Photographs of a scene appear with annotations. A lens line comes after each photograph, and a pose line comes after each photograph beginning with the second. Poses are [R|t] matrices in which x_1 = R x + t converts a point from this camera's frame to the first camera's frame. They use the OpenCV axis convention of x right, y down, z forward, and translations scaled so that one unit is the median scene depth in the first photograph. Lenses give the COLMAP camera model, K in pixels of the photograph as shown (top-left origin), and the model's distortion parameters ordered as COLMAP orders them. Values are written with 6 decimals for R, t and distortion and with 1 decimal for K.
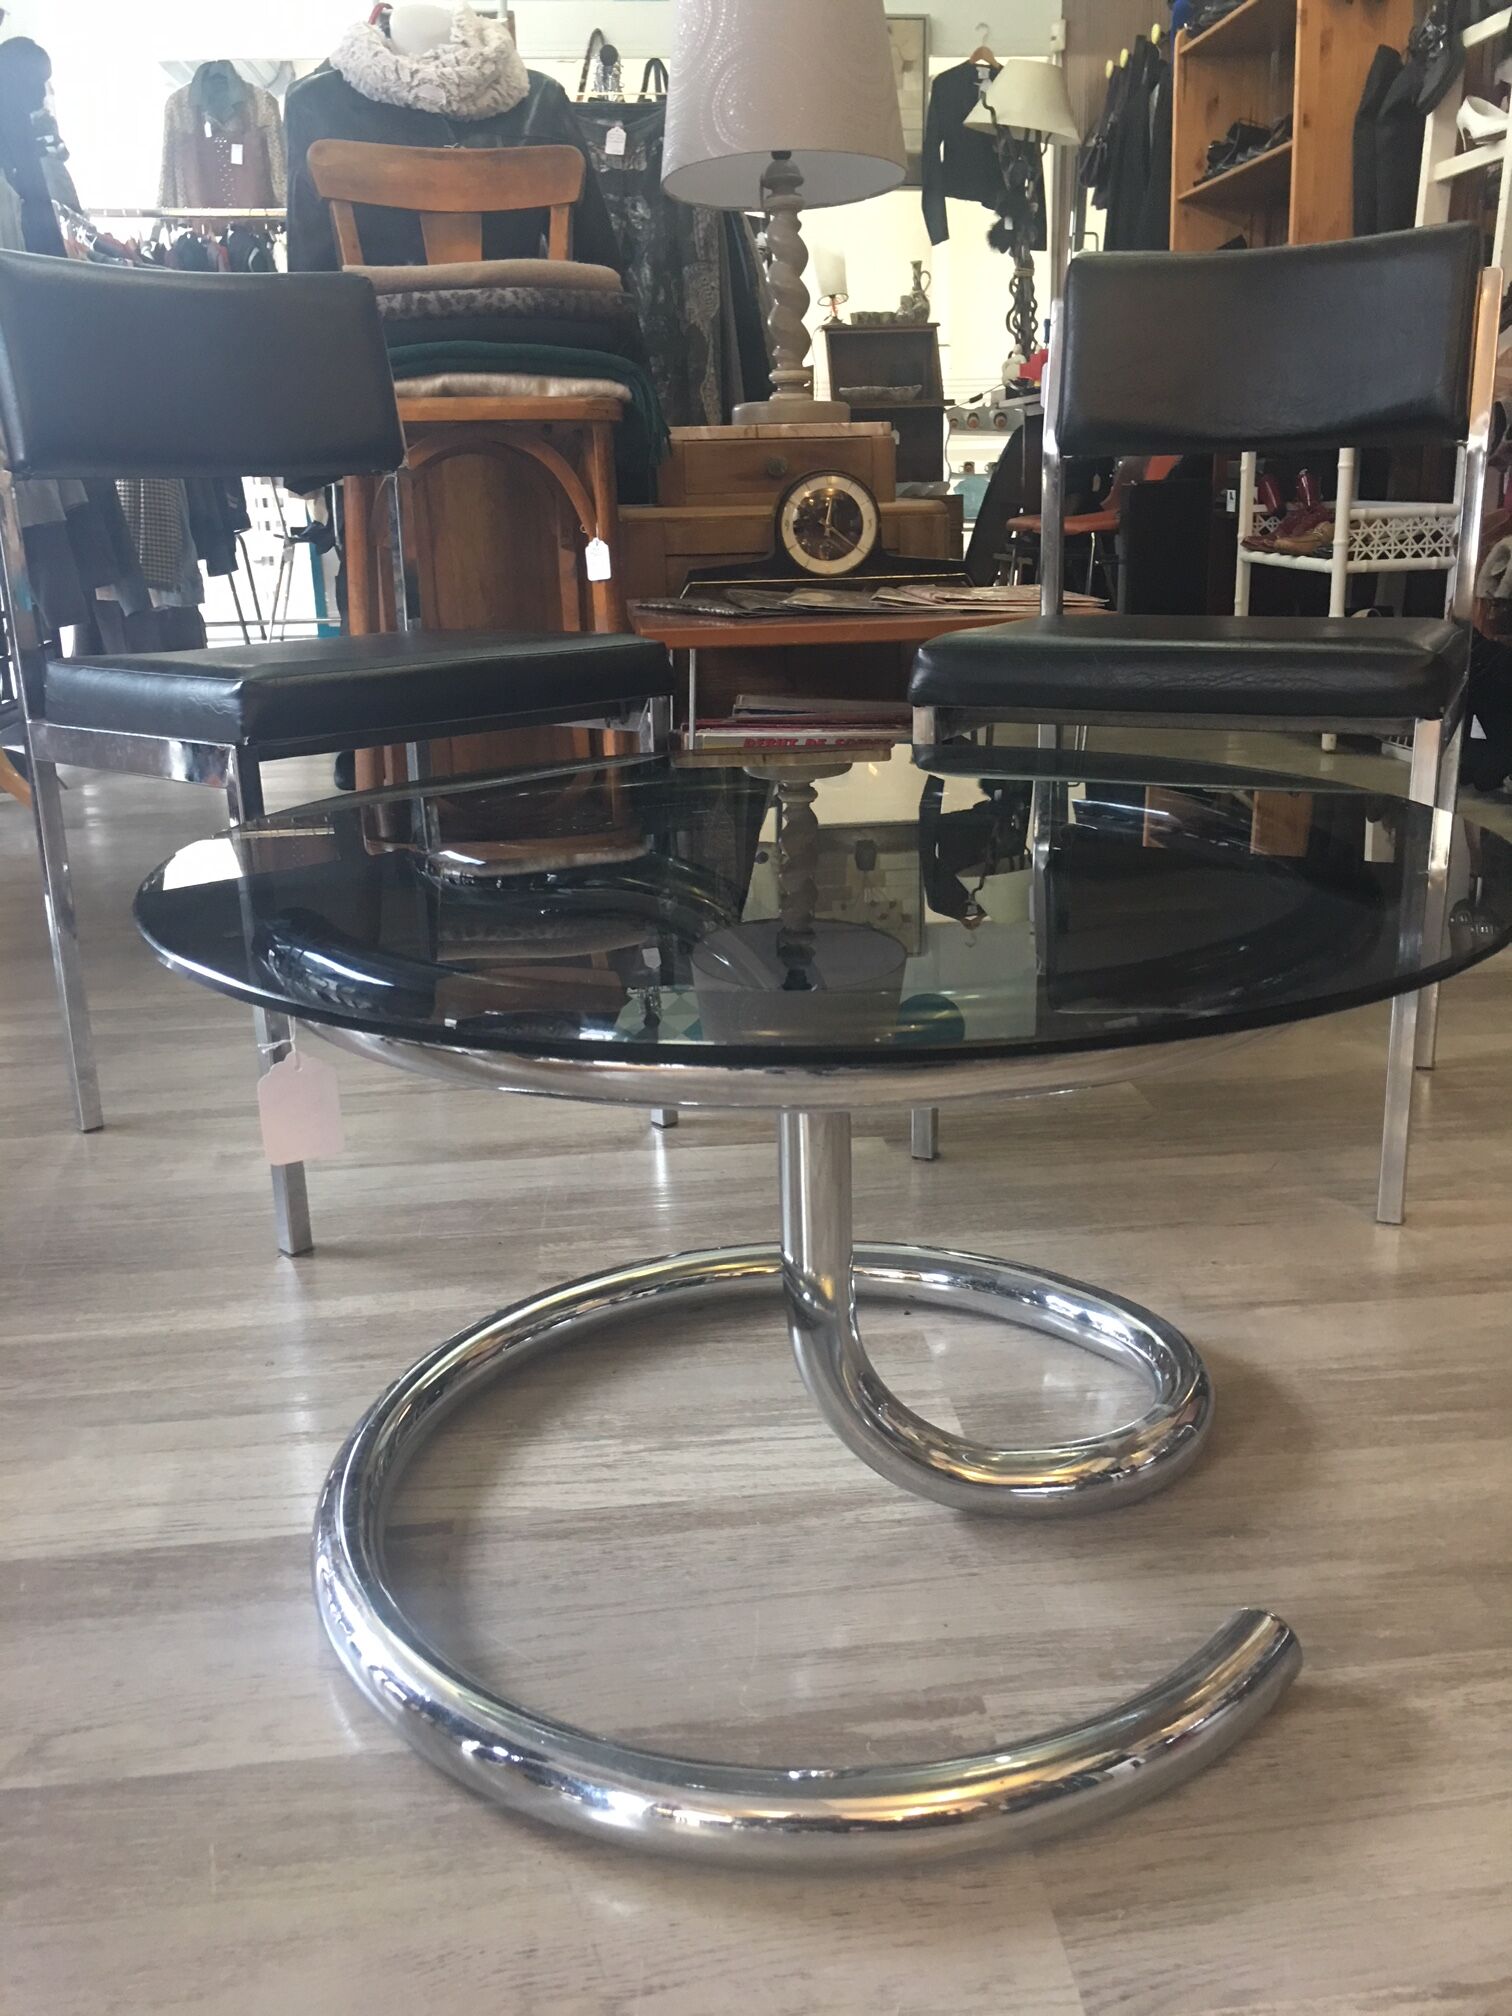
lens RADIAL K [[1700.1, 0, 753.5], [0, 1700.1, 1011.3], [0, 0, 1]] dist [0.077438, -0.112783]
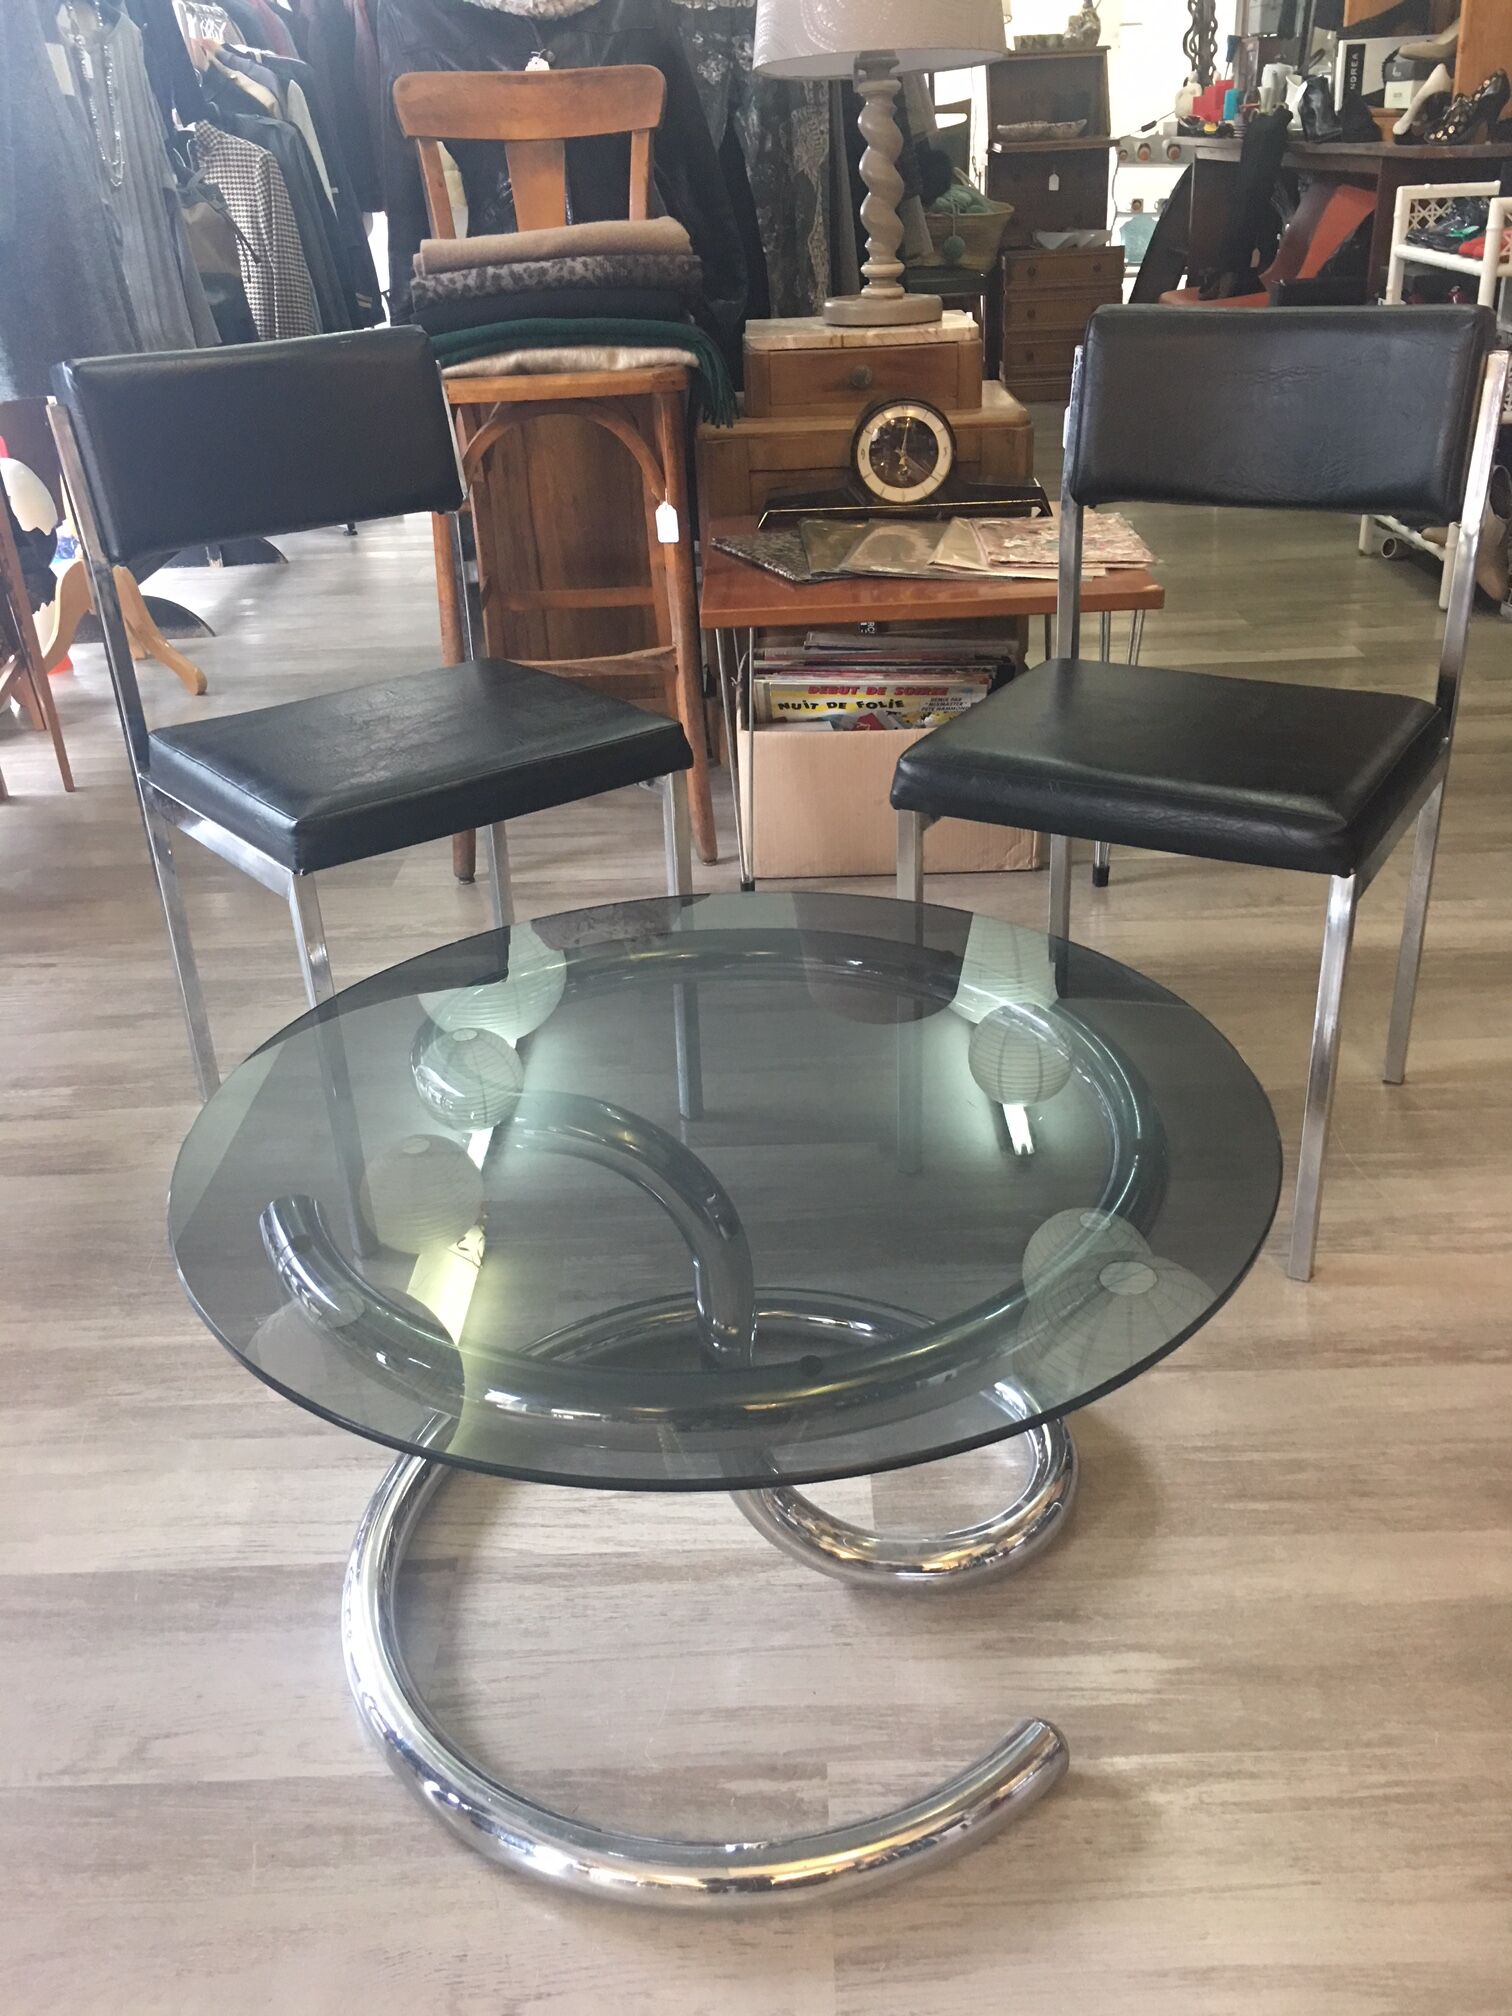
lens RADIAL K [[1700.1, 0, 757.9], [0, 1700.1, 1006.5], [0, 0, 1]] dist [0.077438, -0.112783]
pose [[0.994096, 0.033598, -0.103167, 0.168293], [-0.012892, 0.980688, 0.195151, -0.364363], [0.107732, -0.192669, 0.975332, -0.152839]]
